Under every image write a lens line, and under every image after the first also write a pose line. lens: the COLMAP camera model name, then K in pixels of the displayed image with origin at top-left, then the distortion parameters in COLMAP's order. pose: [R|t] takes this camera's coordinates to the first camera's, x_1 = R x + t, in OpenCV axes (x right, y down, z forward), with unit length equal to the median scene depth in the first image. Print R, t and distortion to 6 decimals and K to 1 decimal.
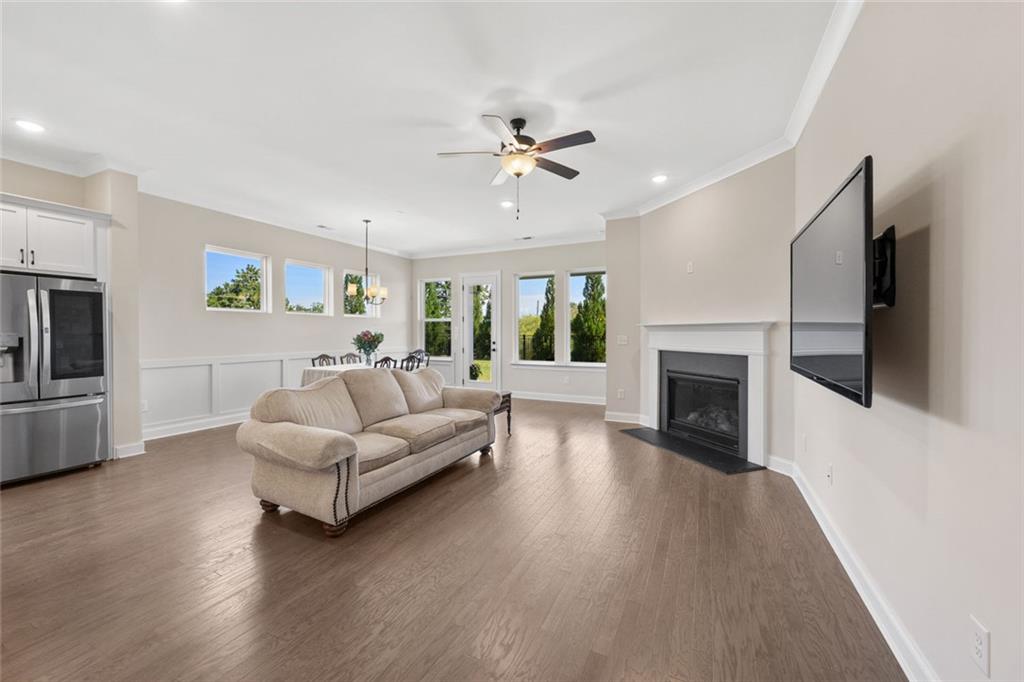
lens RADIAL K [[395.9, 0, 514.5], [0, 395.9, 335.7], [0, 0, 1]] dist [-0.001327, 0.000217]
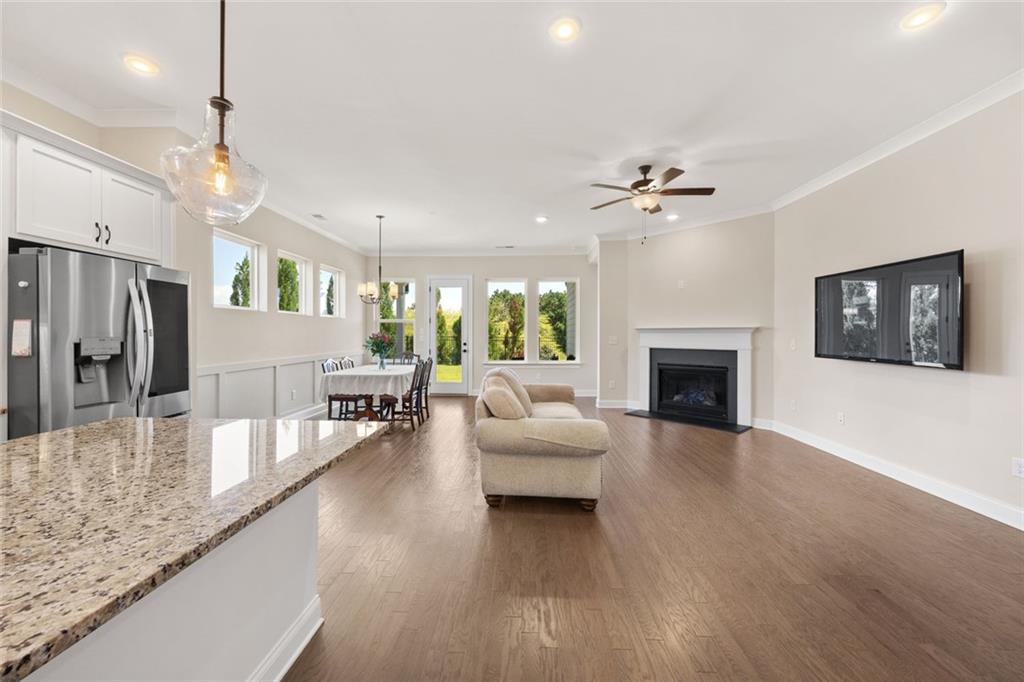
lens RADIAL K [[395.9, 0, 509.2], [0, 395.9, 334.4], [0, 0, 1]] dist [-0.001327, 0.000217]
pose [[0.916759, -0.001557, 0.399437, -0.732493], [0.003721, 0.999982, -0.004643, -0.003727], [-0.399423, 0.005742, 0.916749, 0.017227]]
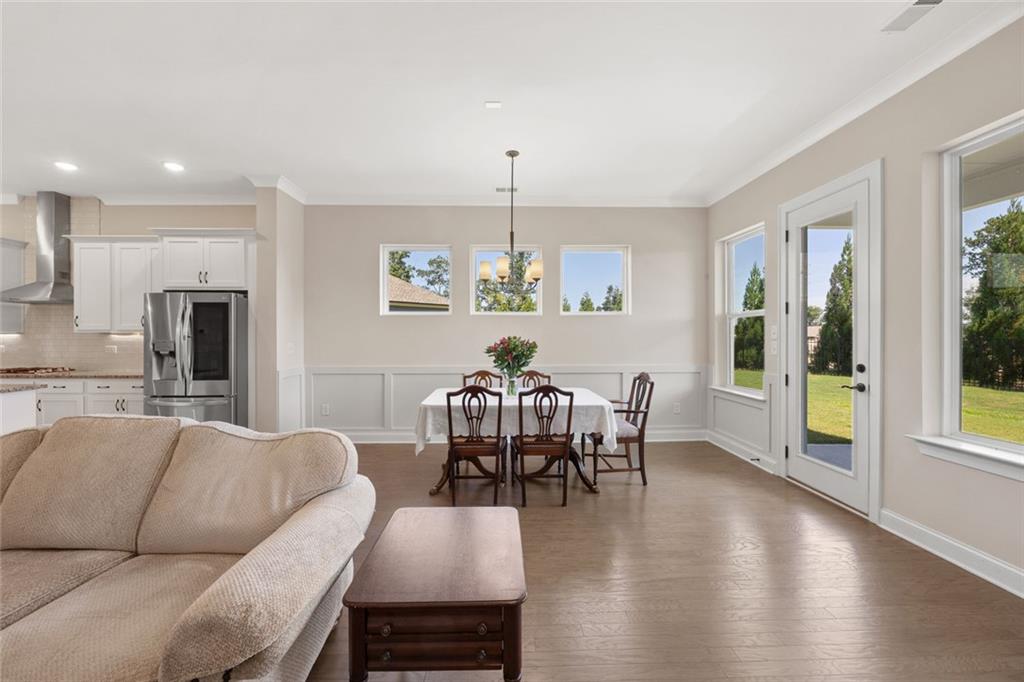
lens RADIAL K [[395.9, 0, 513.3], [0, 395.9, 335.6], [0, 0, 1]] dist [-0.001327, 0.000217]
pose [[0.453852, -0.003604, -0.891070, 0.252722], [-0.005407, 0.999962, -0.006798, -0.014856], [0.891061, 0.007903, 0.453815, 1.145460]]
